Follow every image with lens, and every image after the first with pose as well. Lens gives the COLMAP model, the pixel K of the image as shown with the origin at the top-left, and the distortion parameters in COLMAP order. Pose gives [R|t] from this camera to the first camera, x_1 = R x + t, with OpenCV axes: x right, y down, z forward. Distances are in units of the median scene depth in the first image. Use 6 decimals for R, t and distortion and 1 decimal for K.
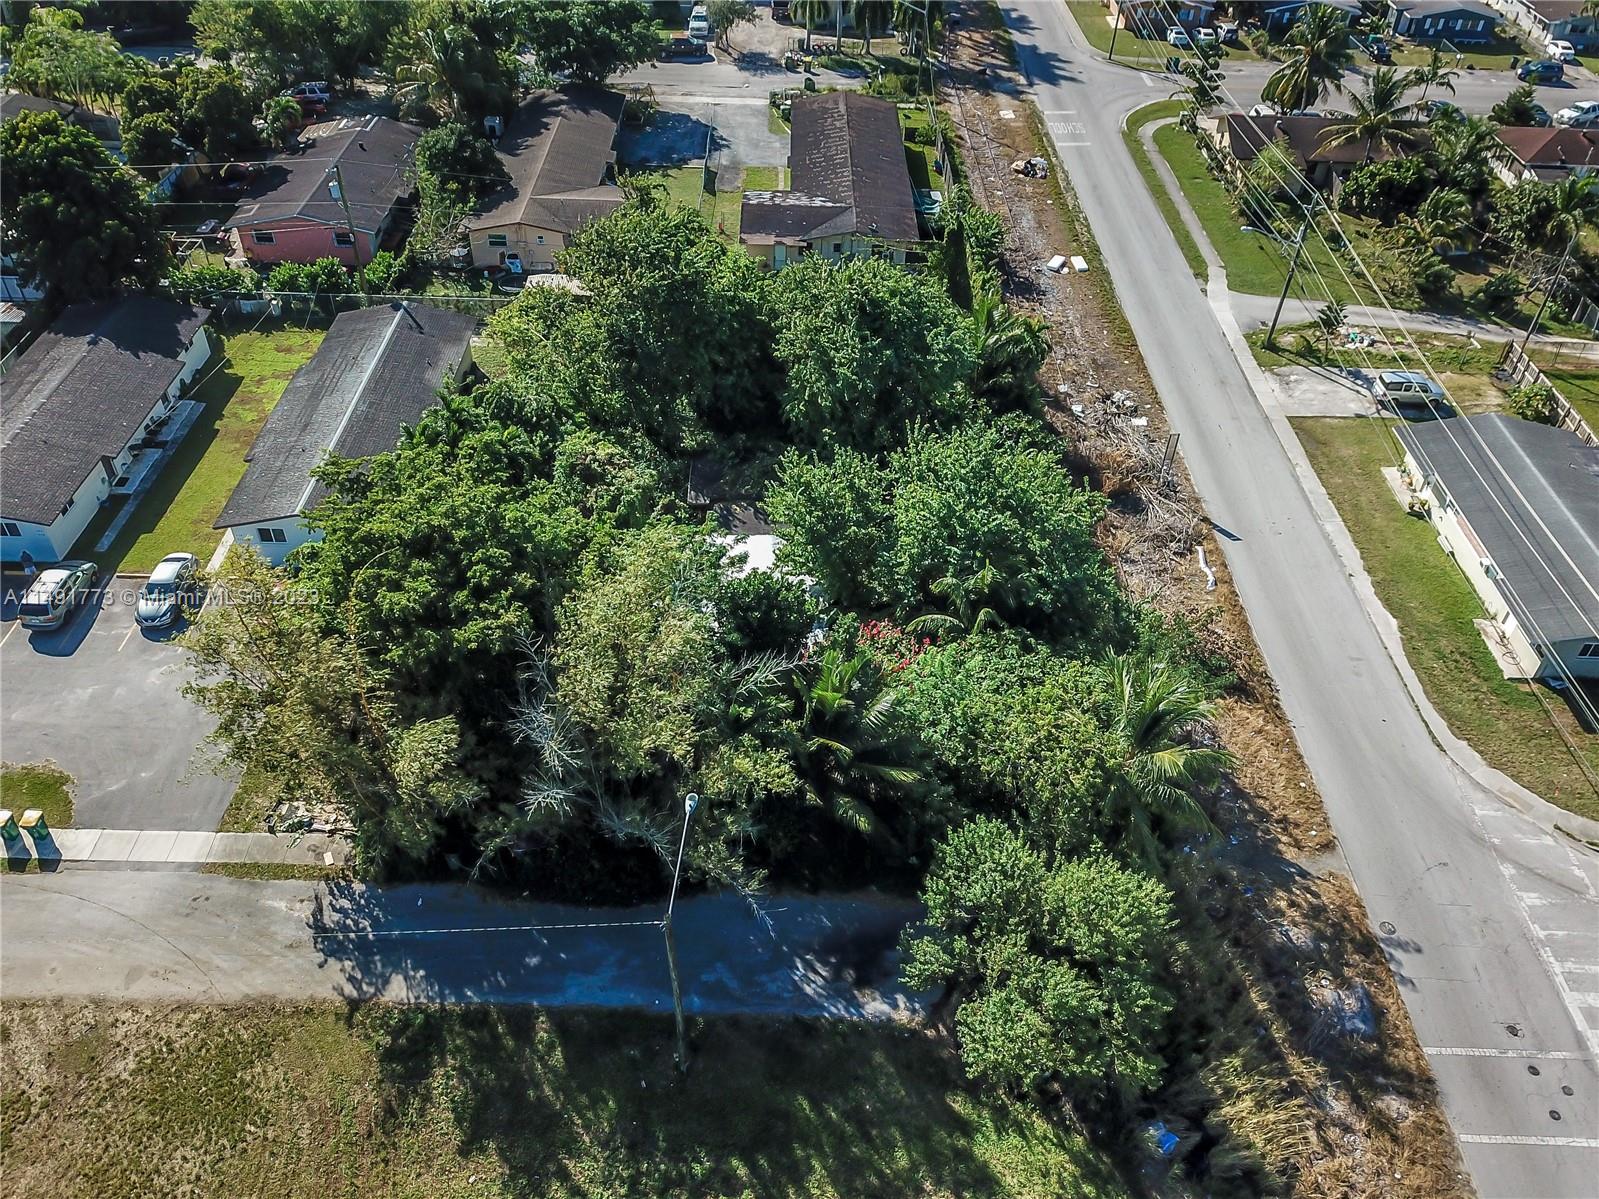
lens RADIAL K [[1253.5, 0, 799.5], [0, 1253.5, 599.5], [0, 0, 1]] dist [0.004366, 0.001763]
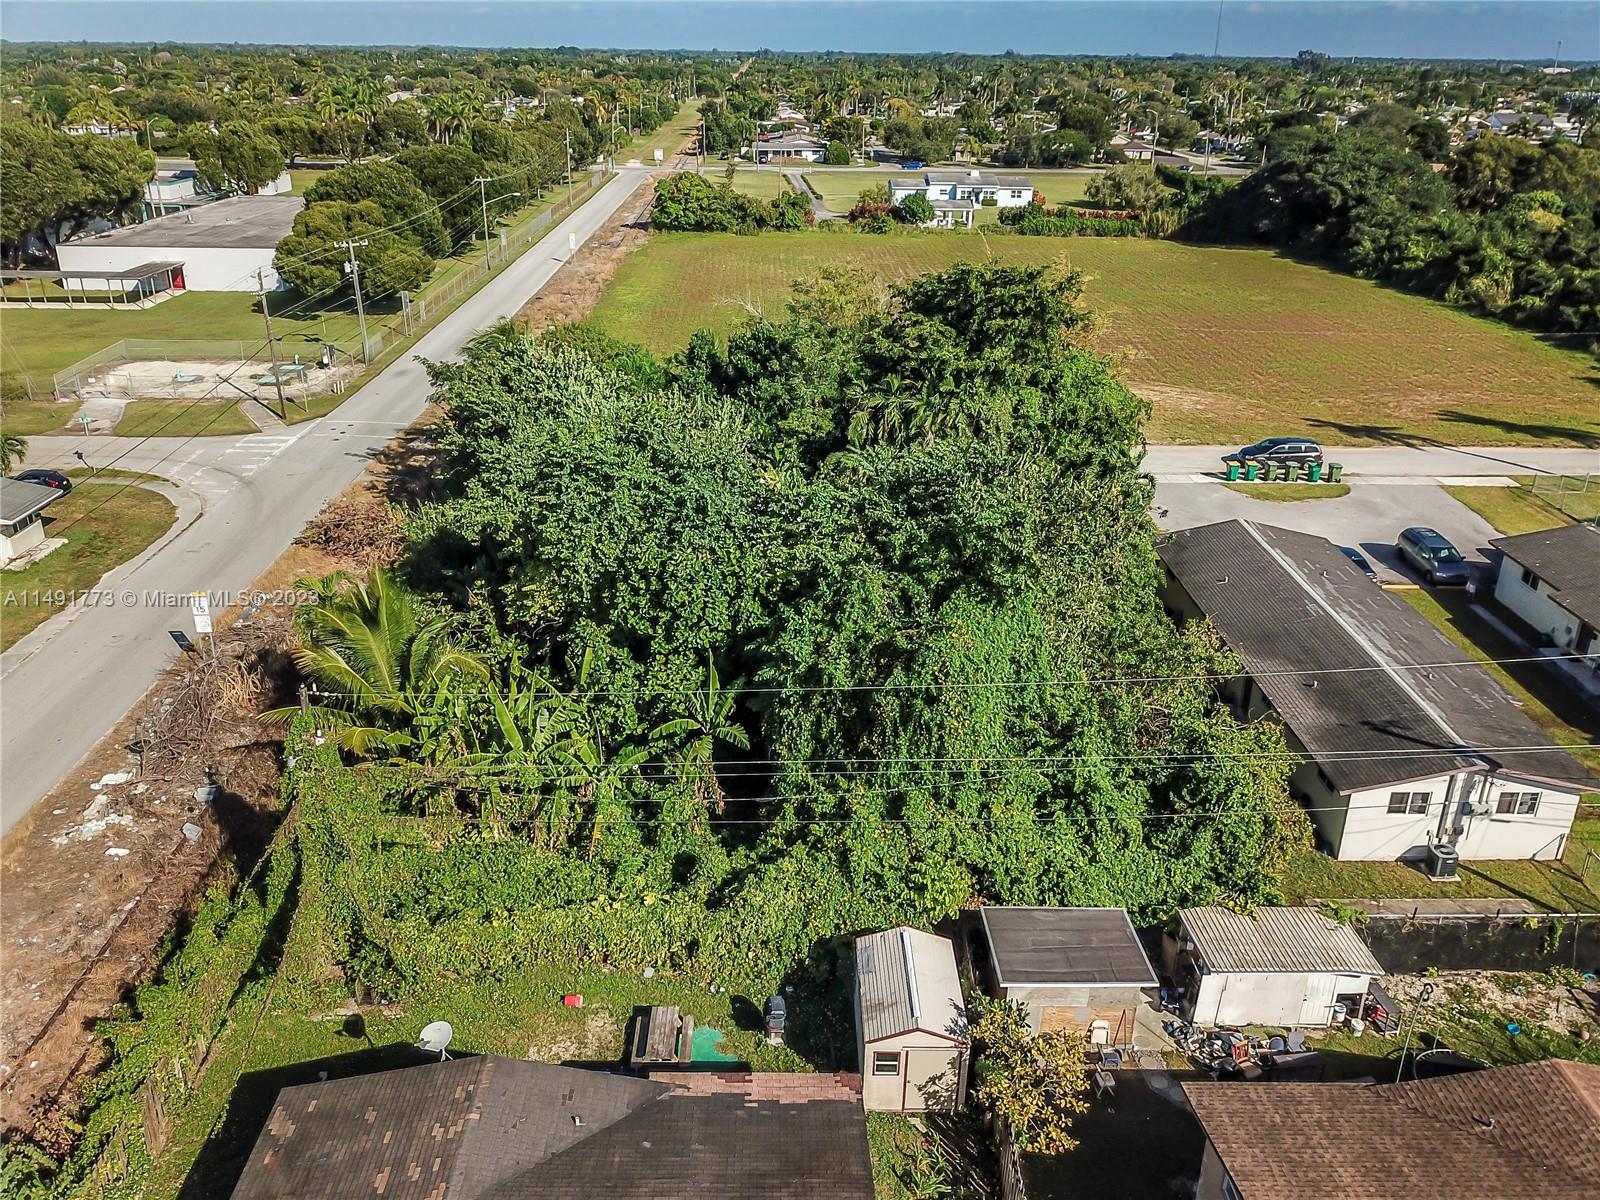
lens RADIAL K [[1244.5, 0, 792.3], [0, 1244.5, 558.0], [0, 0, 1]] dist [0.008722, 0.003159]
pose [[-0.998819, -0.035138, -0.033544, -0.018576], [-0.045864, 0.454527, 0.889551, -0.768164], [-0.016011, 0.890039, -0.455602, 1.257519]]
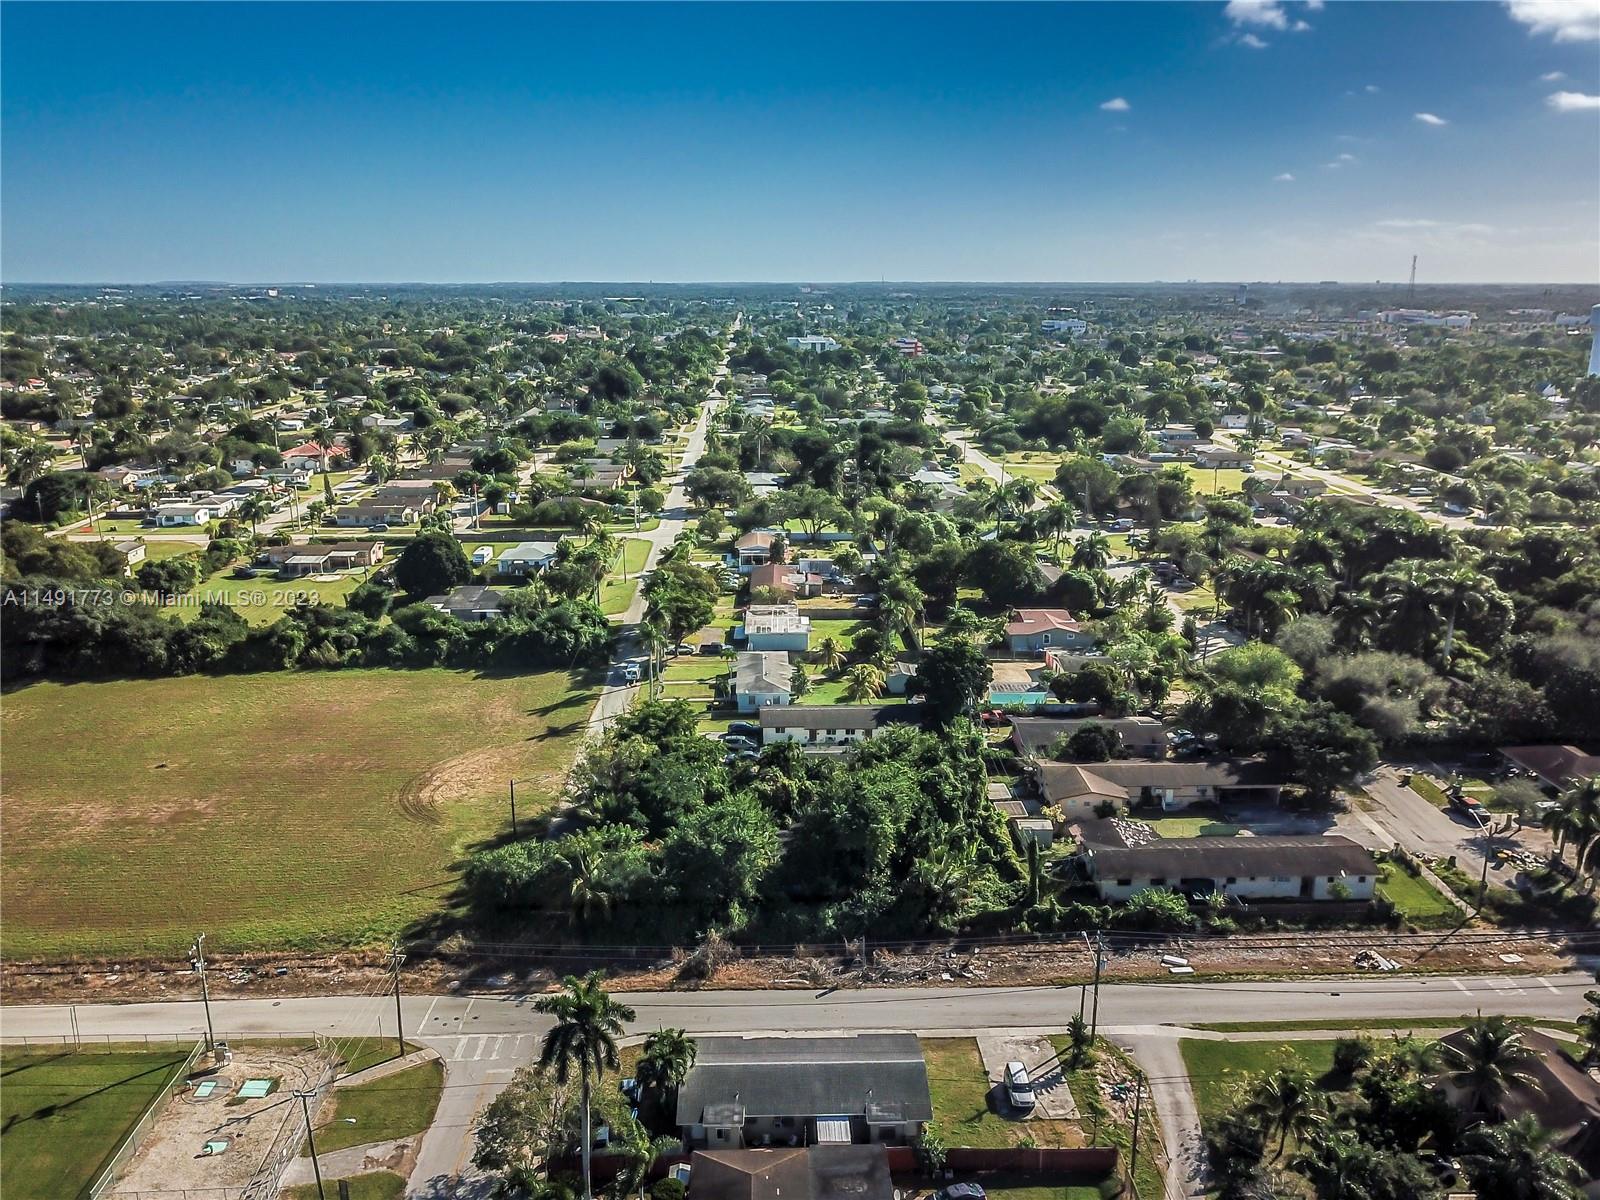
lens RADIAL K [[1261.2, 0, 803.5], [0, 1261.2, 597.3], [0, 0, 1]] dist [-0.001023, -0.000569]
pose [[0.034855, 0.212029, -0.976642, 1.734582], [-0.650851, 0.746407, 0.138817, -0.612142], [0.758405, 0.630810, 0.164015, 0.380357]]
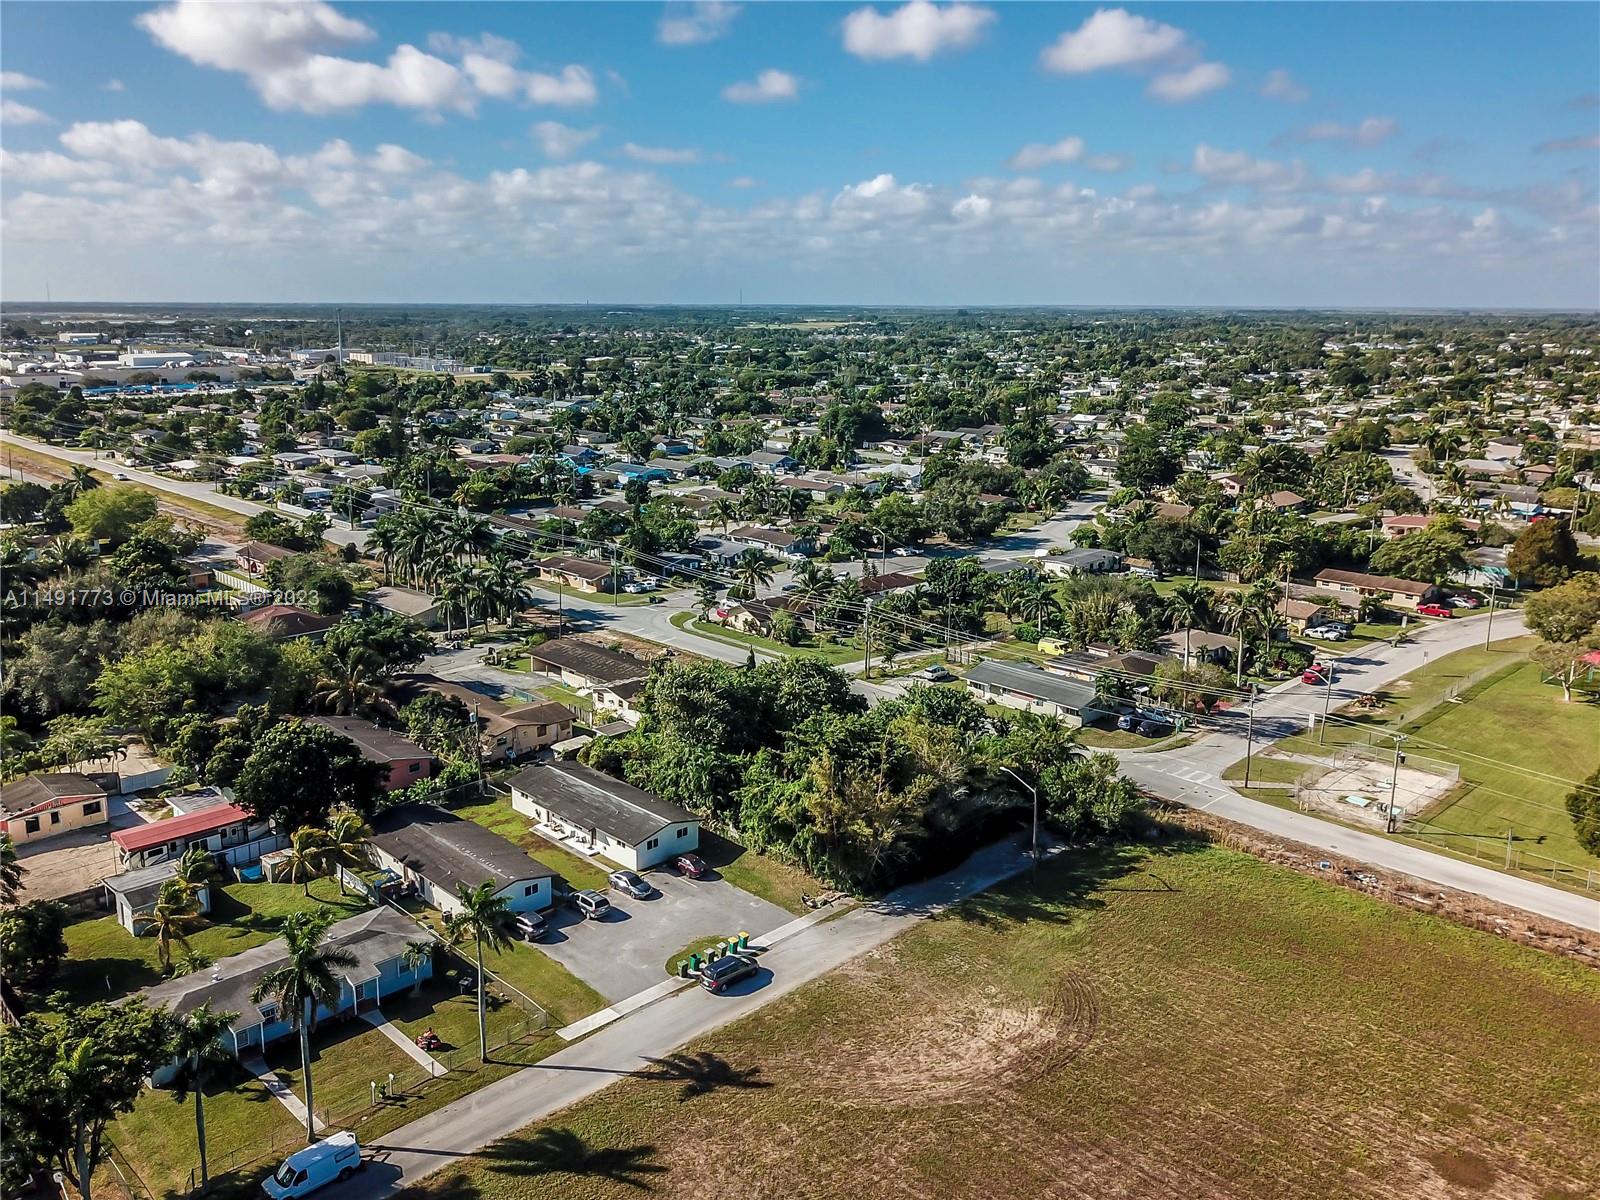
lens RADIAL K [[1261.2, 0, 803.5], [0, 1261.2, 597.3], [0, 0, 1]] dist [-0.001023, -0.000569]
pose [[0.711623, -0.192121, 0.675783, -1.268246], [0.473666, 0.841598, -0.259525, 0.202487], [-0.518877, 0.504780, 0.689902, -0.515033]]
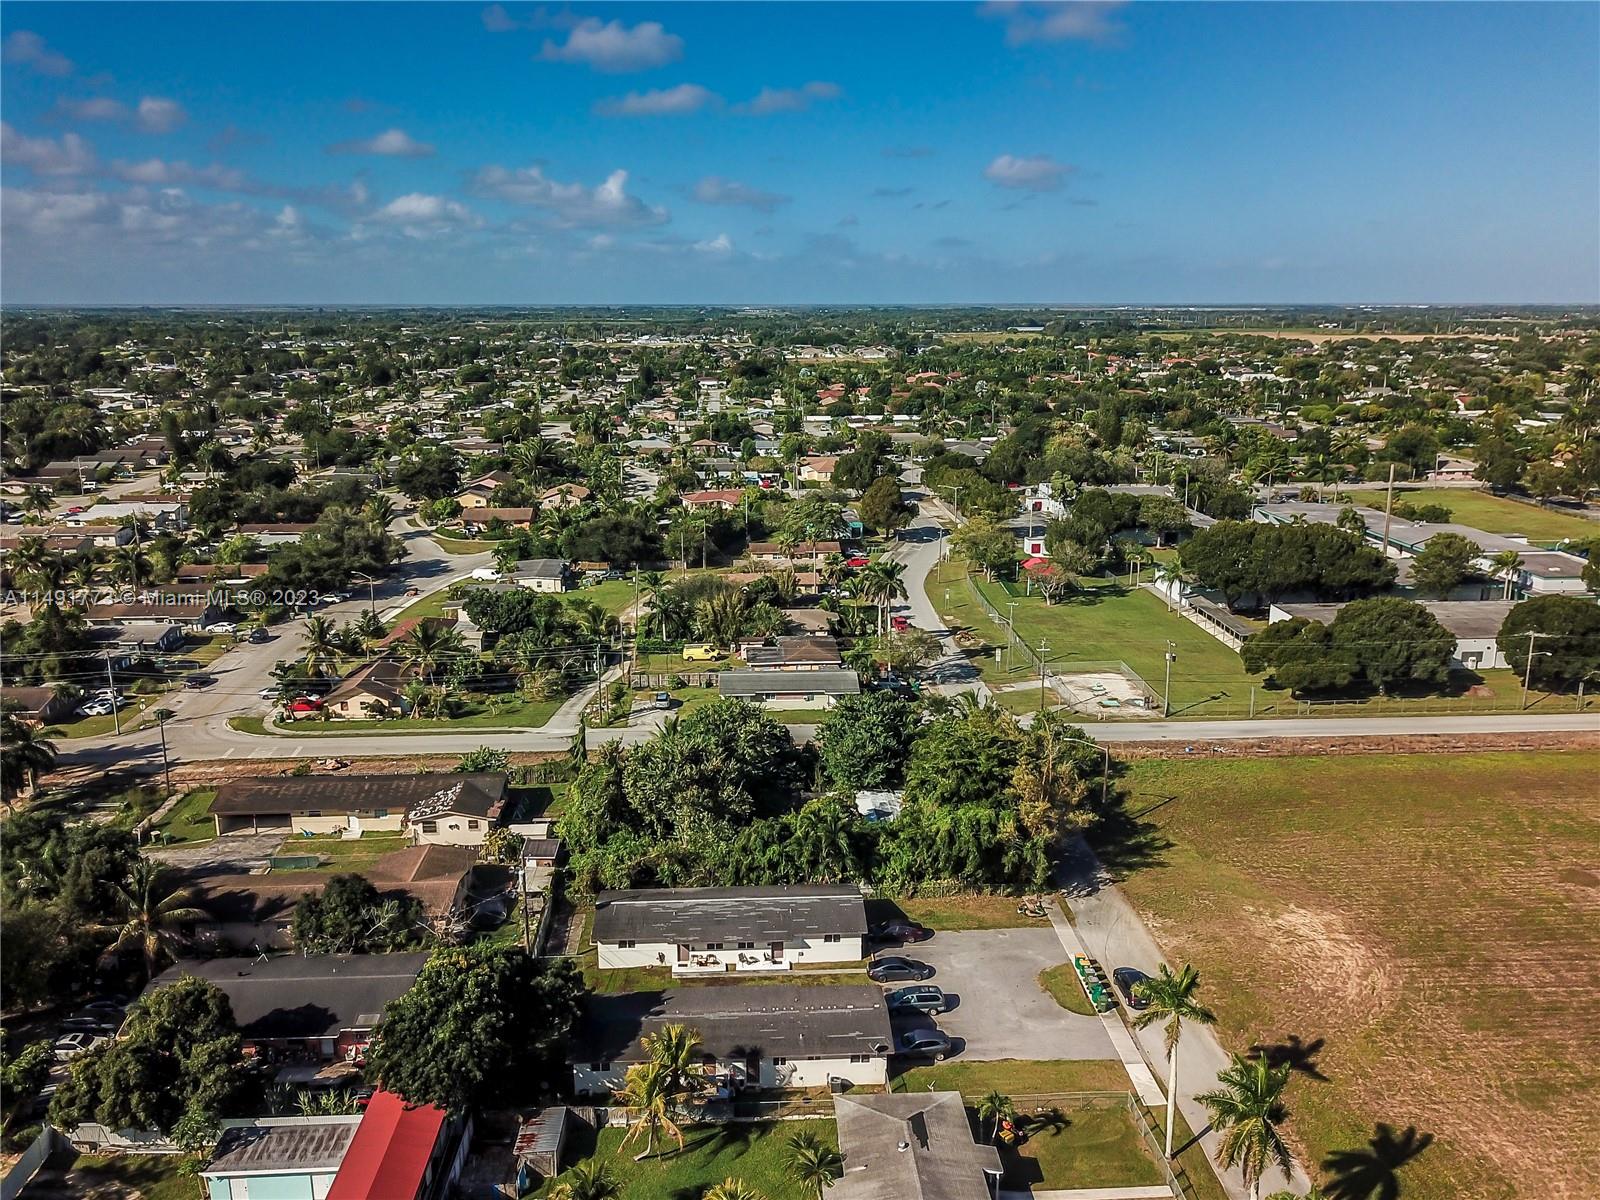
lens RADIAL K [[1278.7, 0, 791.3], [0, 1278.7, 566.9], [0, 0, 1]] dist [0.134767, -0.206083]
pose [[-0.049533, -0.236748, 0.970308, -1.708693], [0.652601, 0.727764, 0.210884, -0.706267], [-0.756081, 0.643669, 0.118454, 0.490548]]
